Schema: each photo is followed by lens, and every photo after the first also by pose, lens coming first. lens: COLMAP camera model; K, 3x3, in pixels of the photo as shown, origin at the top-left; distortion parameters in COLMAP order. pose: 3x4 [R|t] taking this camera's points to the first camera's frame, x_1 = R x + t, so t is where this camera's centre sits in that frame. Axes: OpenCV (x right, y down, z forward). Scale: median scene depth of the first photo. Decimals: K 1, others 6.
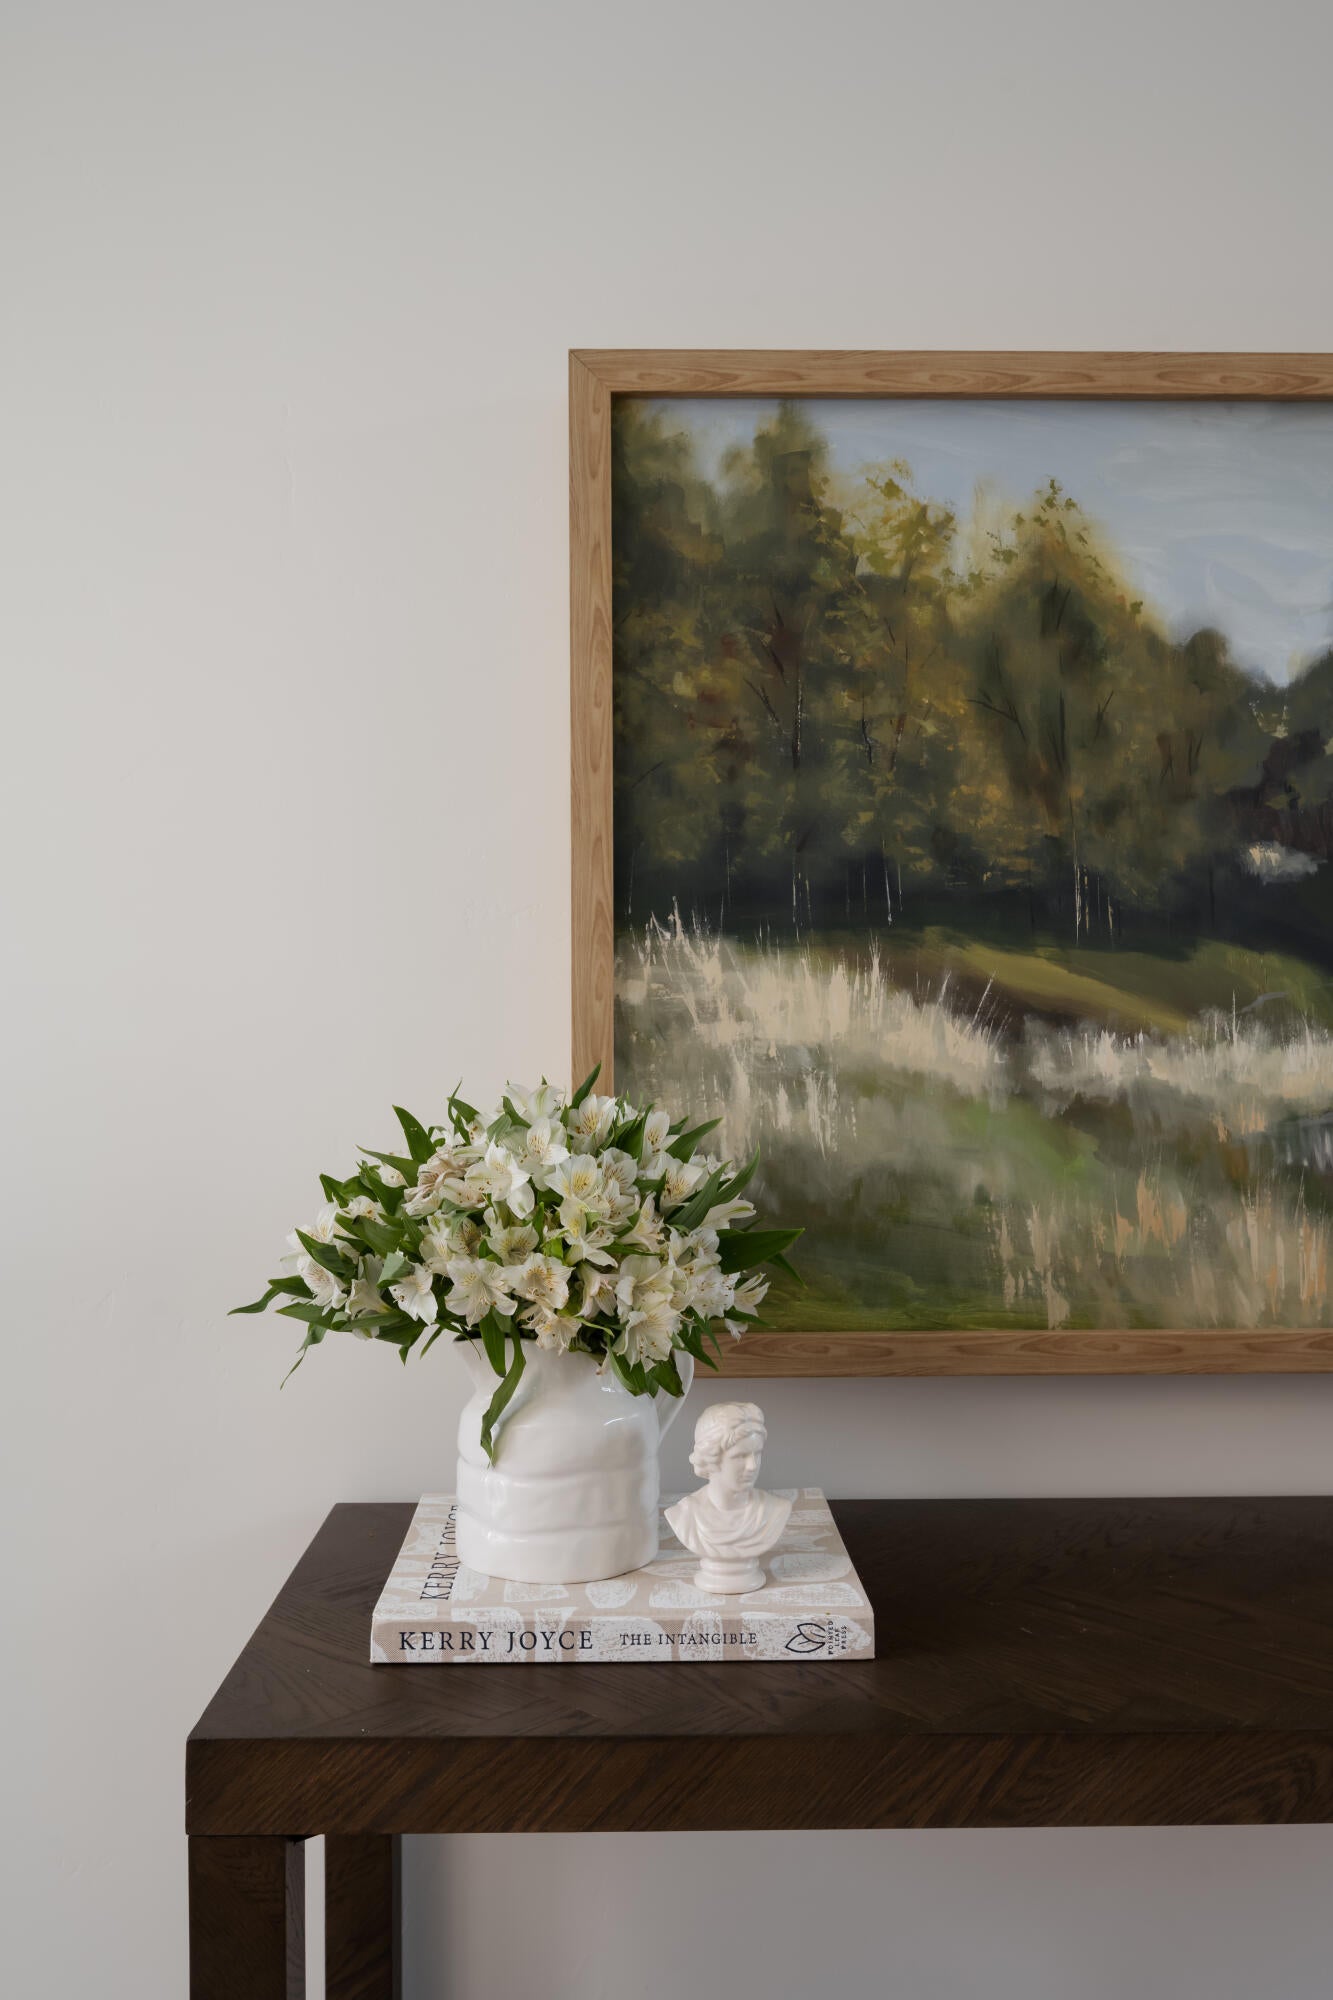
lens RADIAL K [[1652.2, 0, 666.5], [0, 1652.2, 996.8], [0, 0, 1]] dist [0.006490, 0.001989]
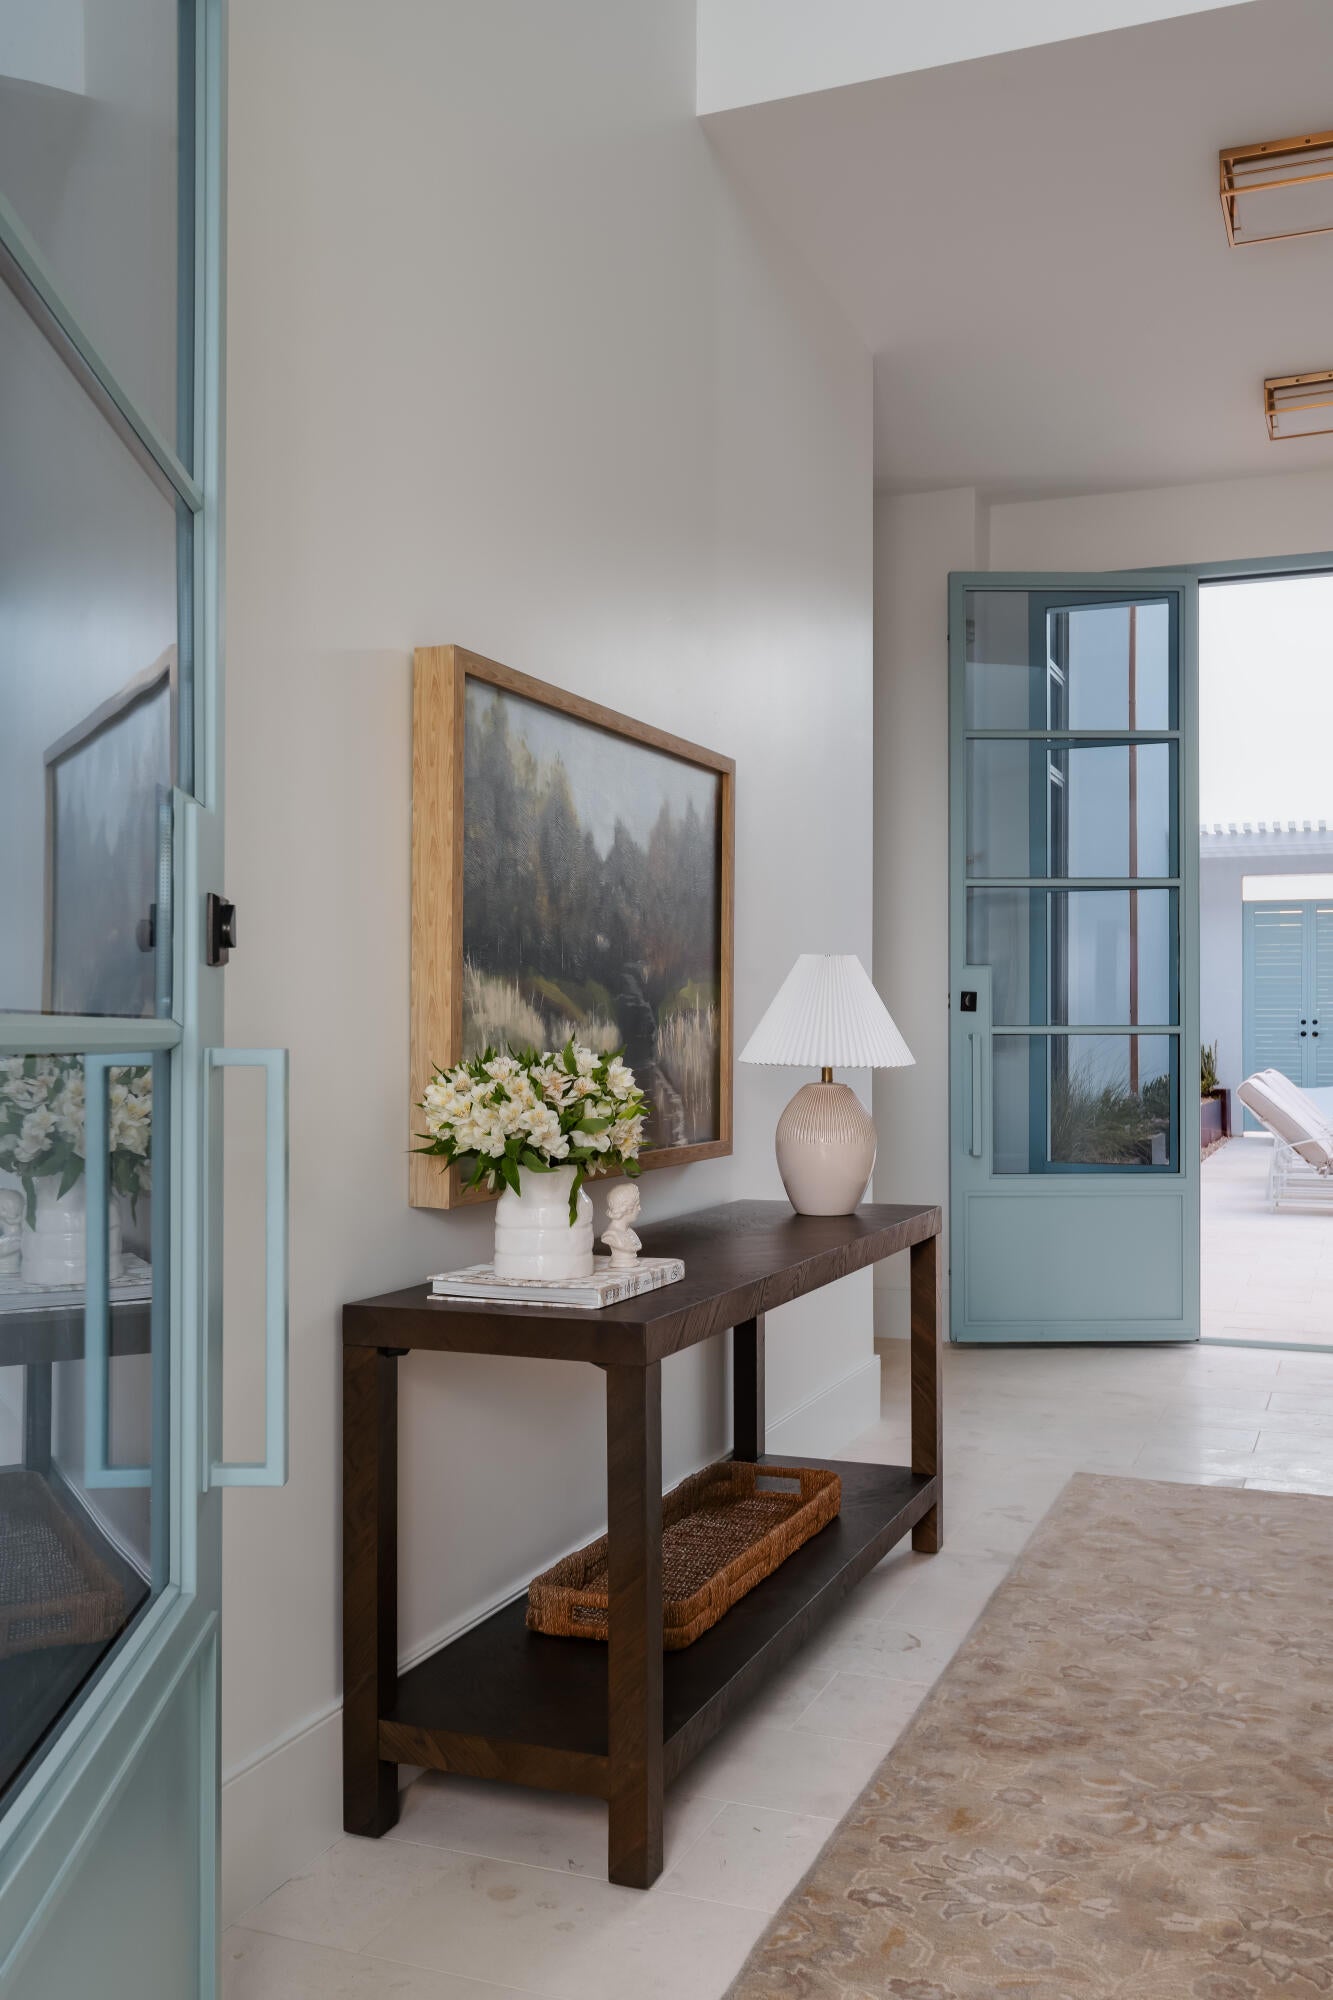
lens RADIAL K [[1652.2, 0, 669.5], [0, 1652.2, 1005.3], [0, 0, 1]] dist [0.006490, 0.001989]
pose [[0.427155, 0.015231, 0.904050, -1.567399], [0.000485, 0.999854, -0.017074, 0.038215], [-0.904178, 0.007732, 0.427085, 0.006246]]
